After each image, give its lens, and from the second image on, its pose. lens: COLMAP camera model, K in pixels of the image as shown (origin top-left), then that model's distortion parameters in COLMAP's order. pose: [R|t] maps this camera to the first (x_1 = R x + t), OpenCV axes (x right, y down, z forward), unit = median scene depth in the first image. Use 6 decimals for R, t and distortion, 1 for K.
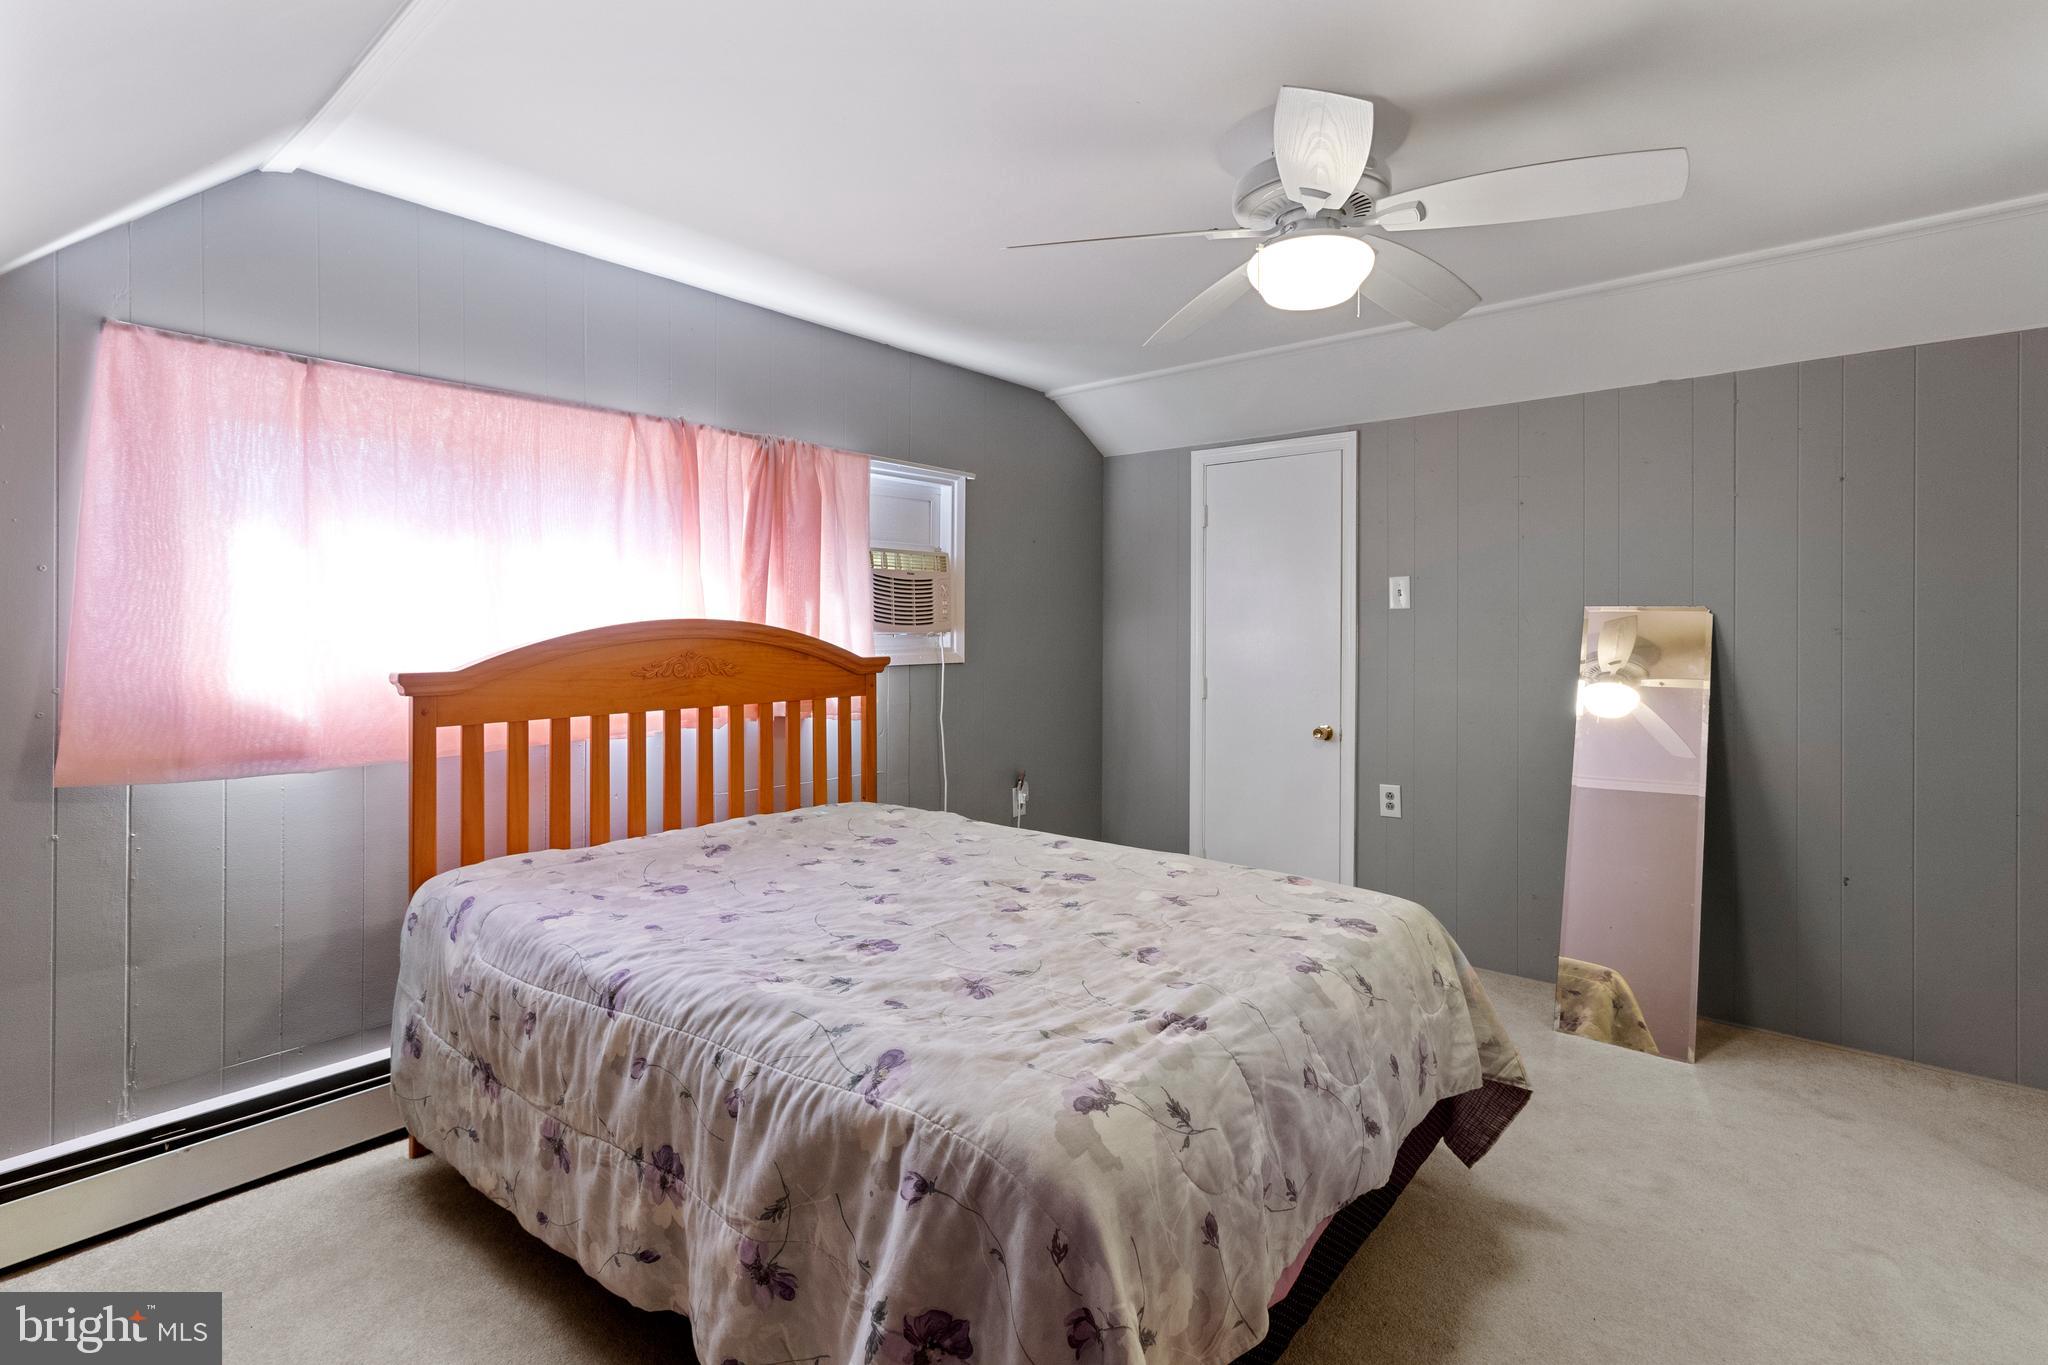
lens RADIAL K [[971.0, 0, 1034.9], [0, 971.0, 628.4], [0, 0, 1]] dist [0.003981, 0.000129]
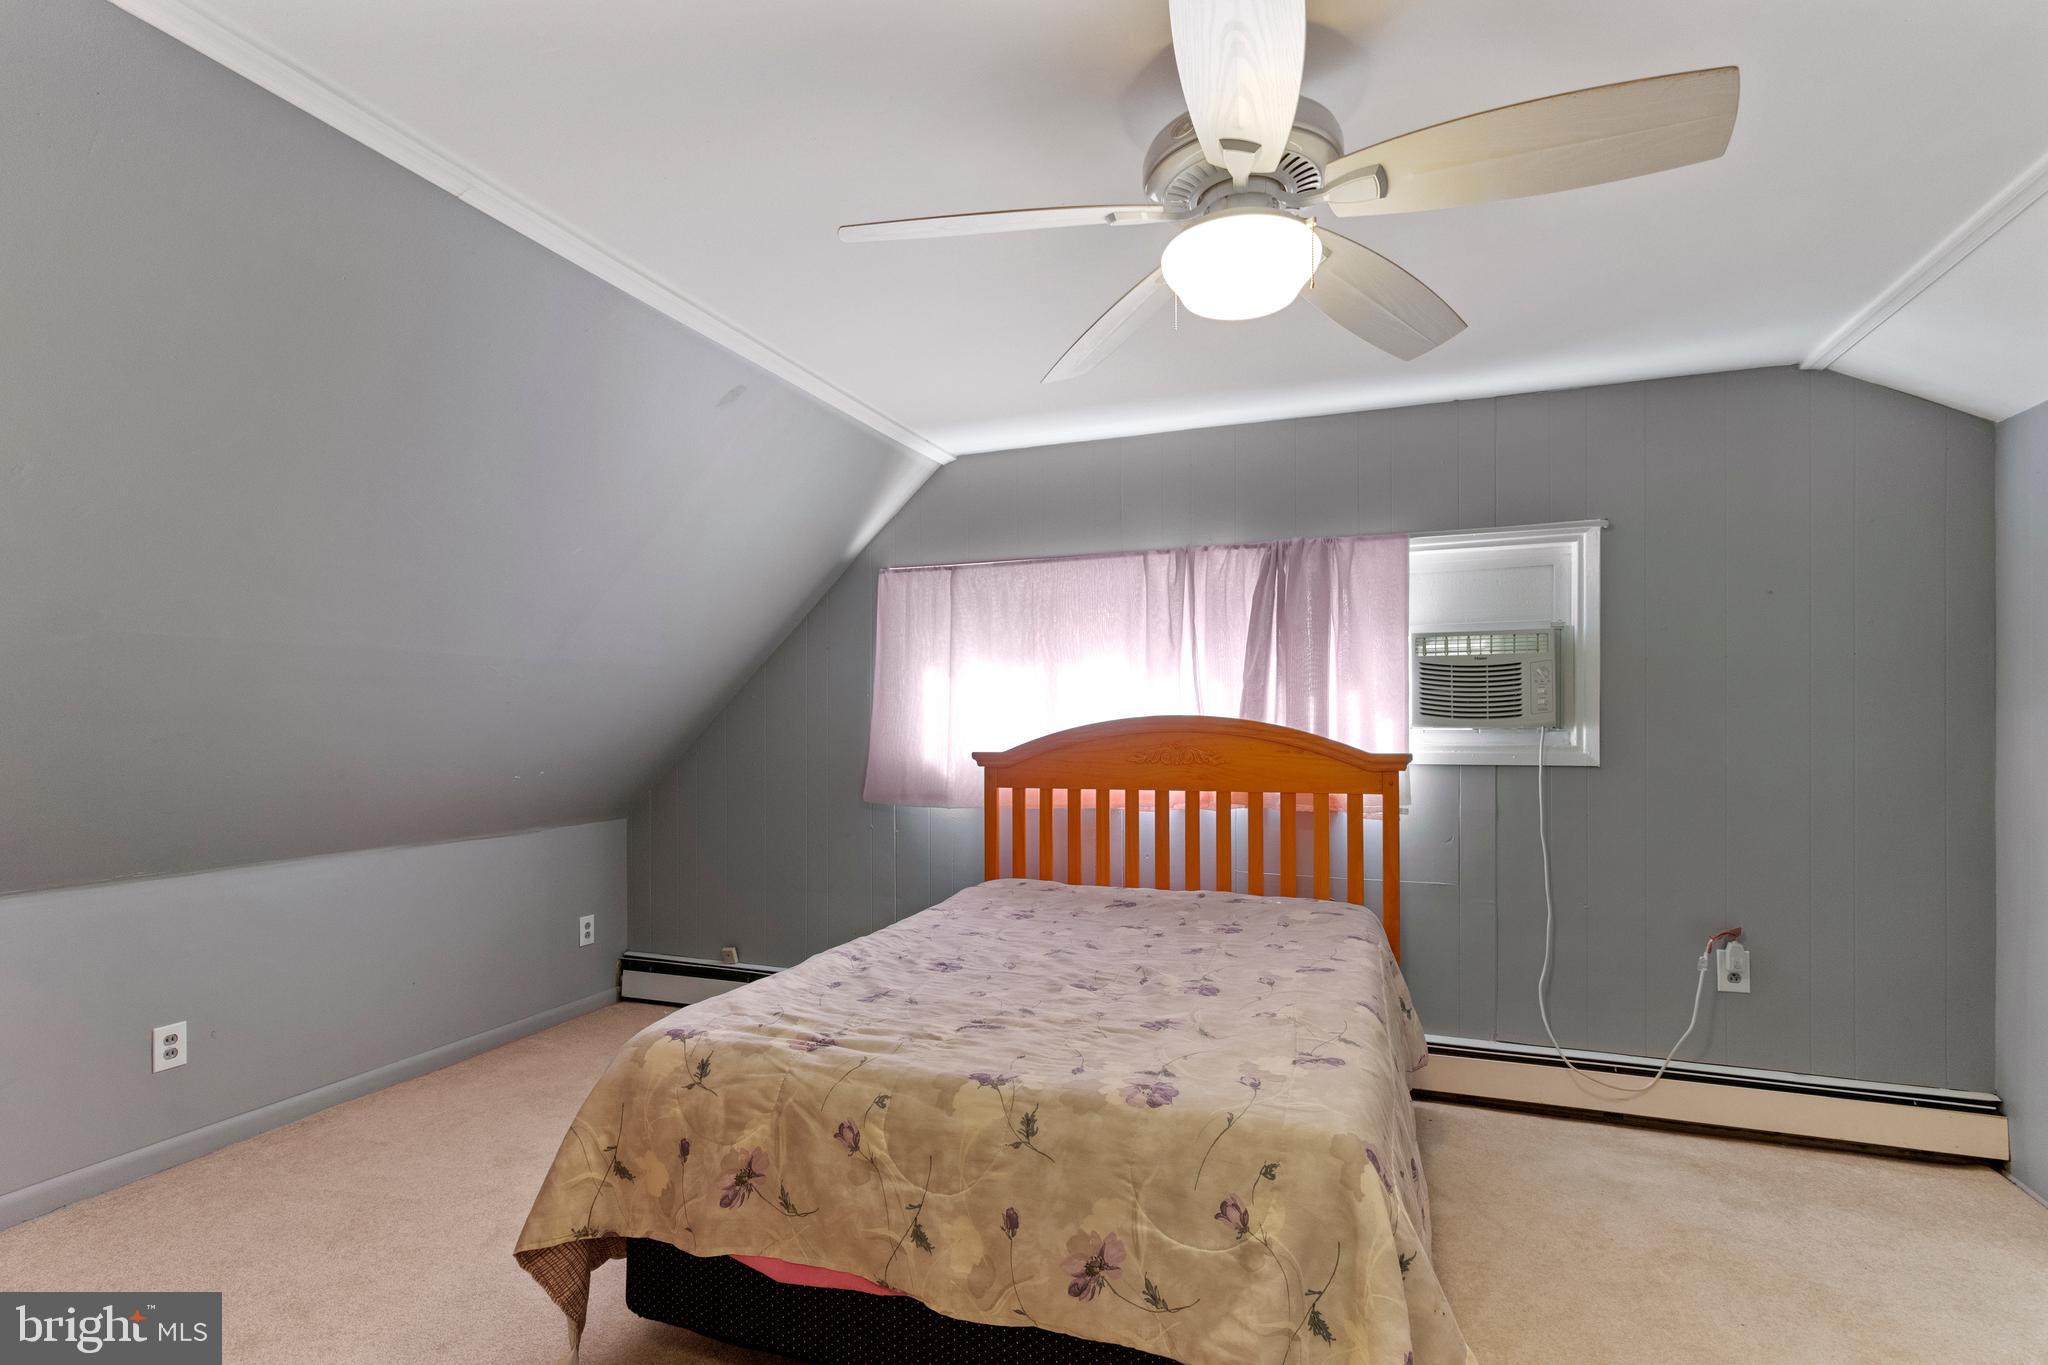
lens RADIAL K [[989.5, 0, 1018.7], [0, 989.5, 723.9], [0, 0, 1]] dist [0.003776, 0.000422]
pose [[0.318415, 0.000319, -0.947951, 0.772445], [0.003769, 0.999992, 0.001603, -0.001930], [0.947944, -0.004083, 0.318412, 0.455611]]
